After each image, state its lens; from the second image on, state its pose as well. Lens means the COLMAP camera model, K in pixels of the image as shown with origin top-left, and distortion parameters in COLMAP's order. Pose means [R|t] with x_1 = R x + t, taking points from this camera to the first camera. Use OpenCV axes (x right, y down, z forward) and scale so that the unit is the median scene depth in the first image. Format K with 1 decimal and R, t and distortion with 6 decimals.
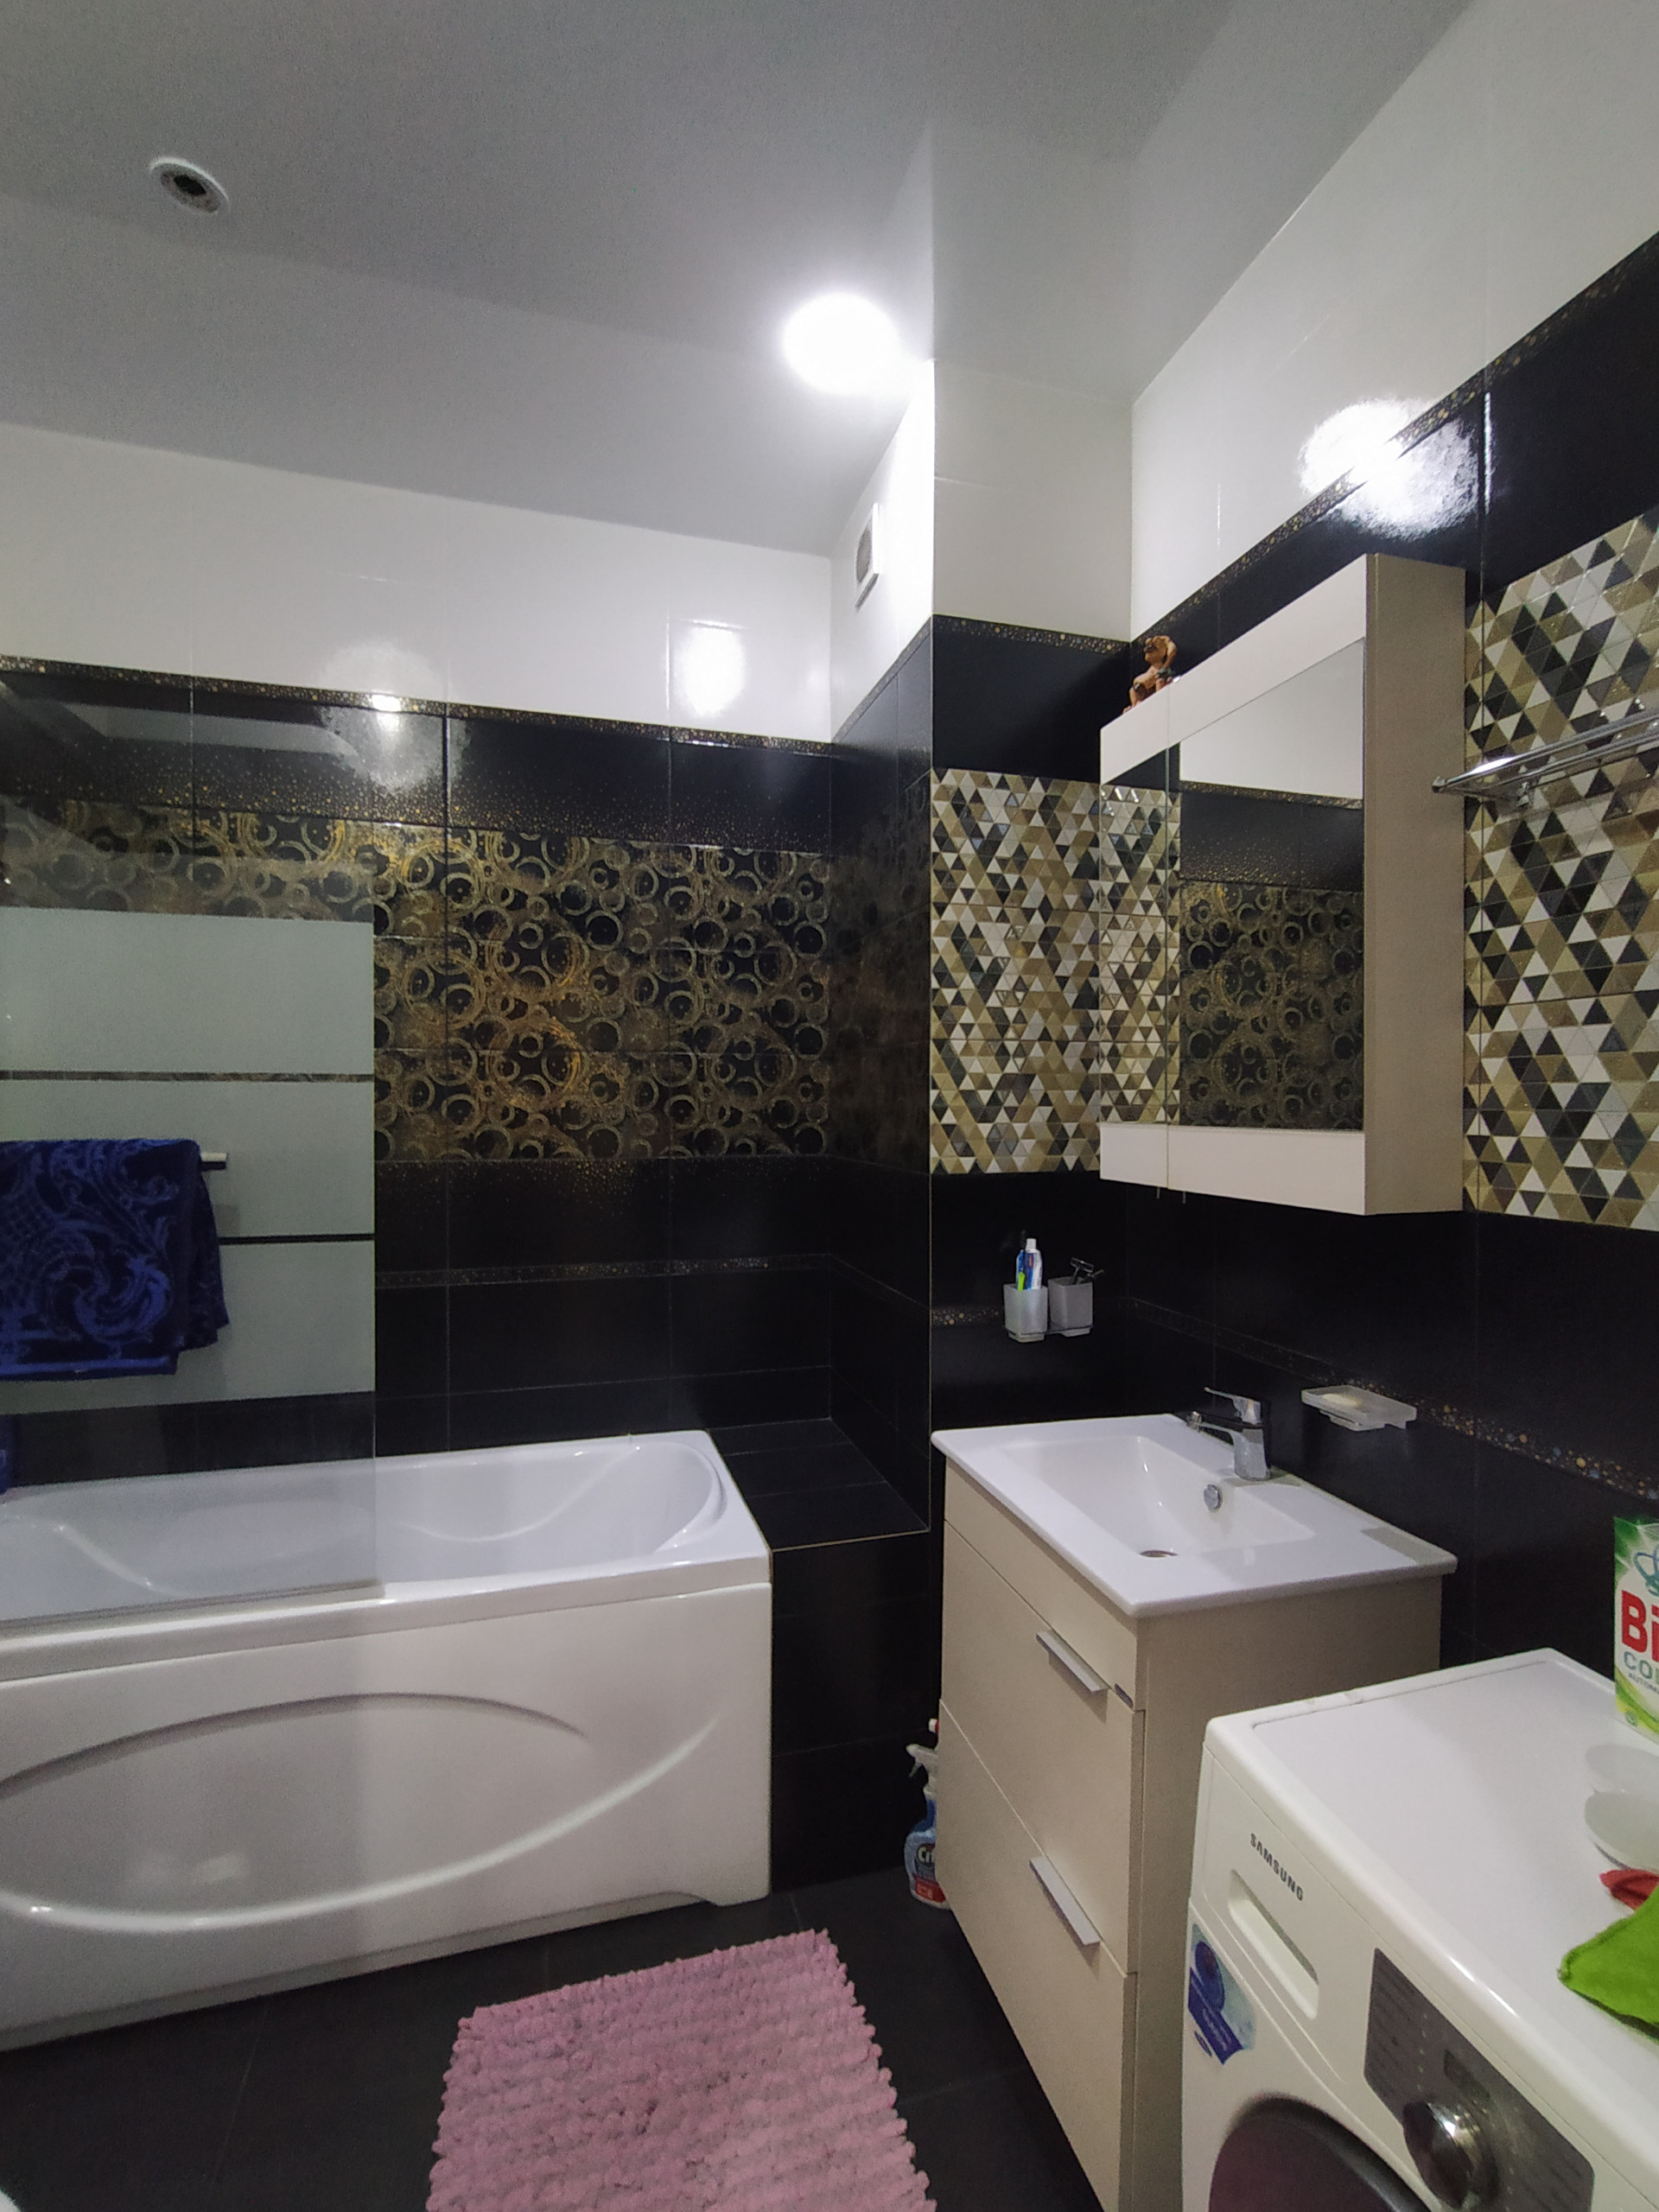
lens RADIAL K [[1002.8, 0, 828.1], [0, 1002.8, 1115.8], [0, 0, 1]] dist [-0.011284, 0.008334]
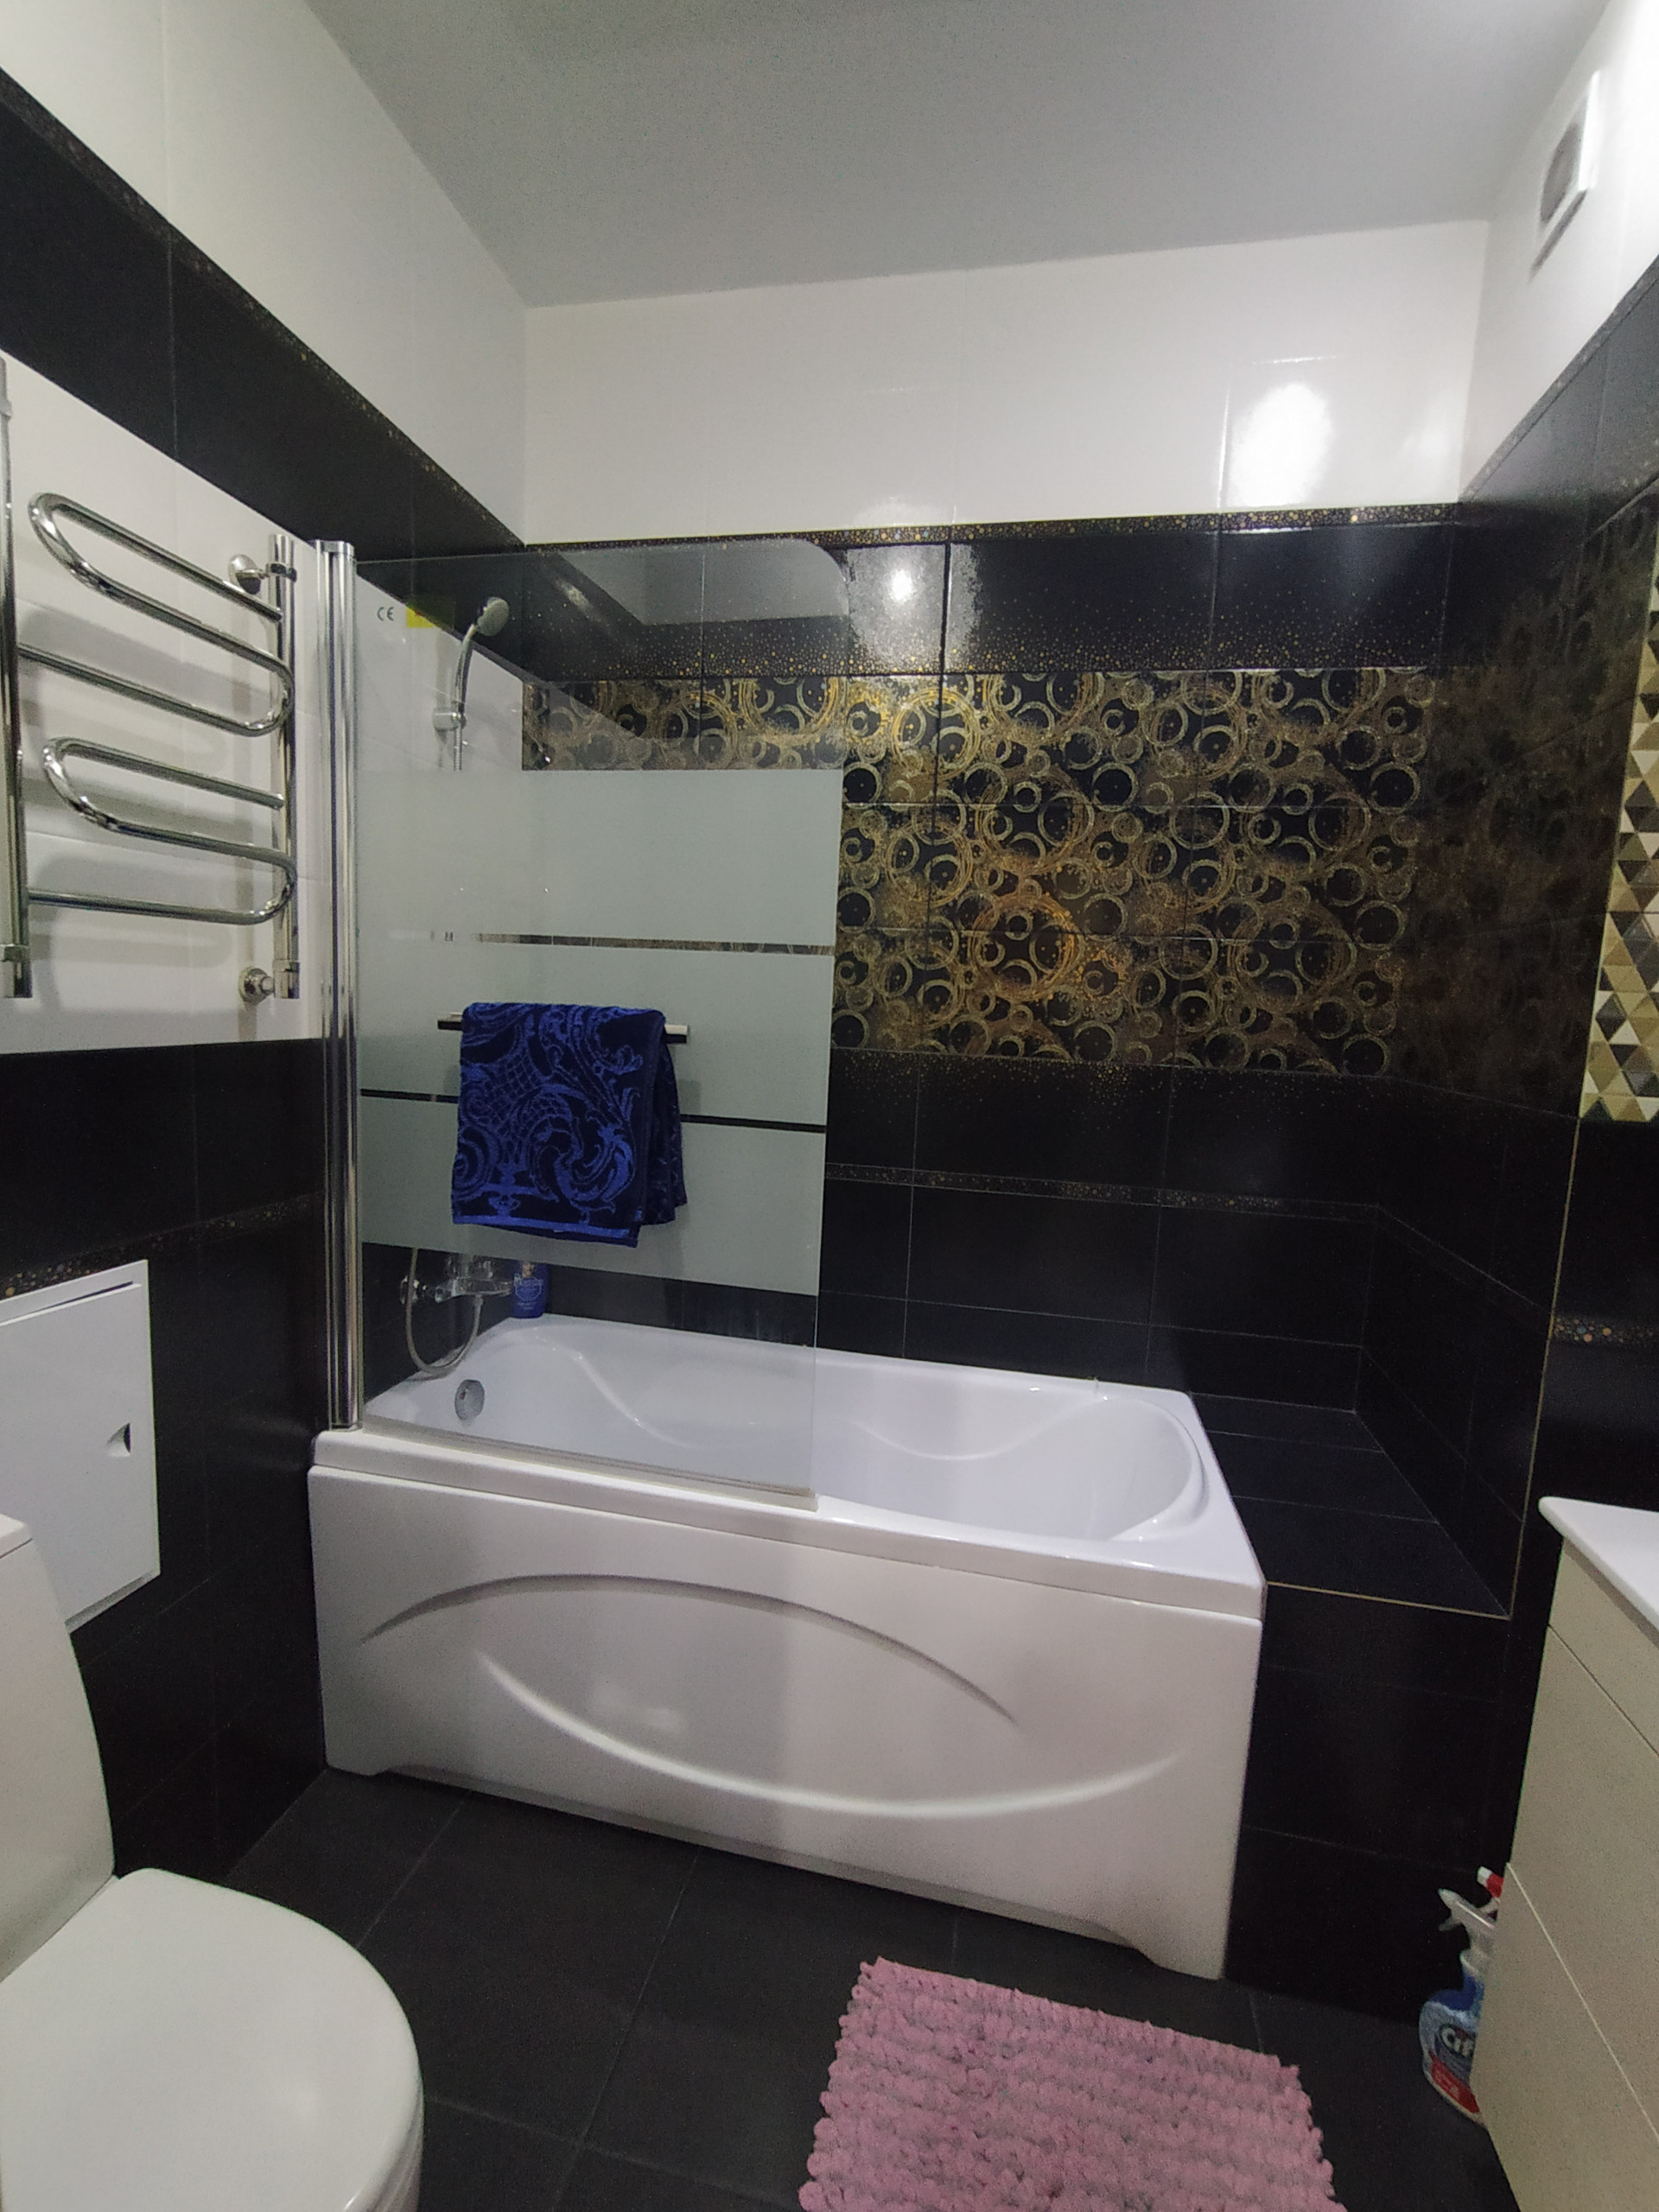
lens RADIAL K [[1002.8, 0, 828.1], [0, 1002.8, 1115.8], [0, 0, 1]] dist [-0.011284, 0.008334]
pose [[0.882684, 0.094841, -0.460299, -0.027201], [-0.050780, 0.992939, 0.107208, 0.008861], [0.467216, -0.071257, 0.881267, 0.148192]]
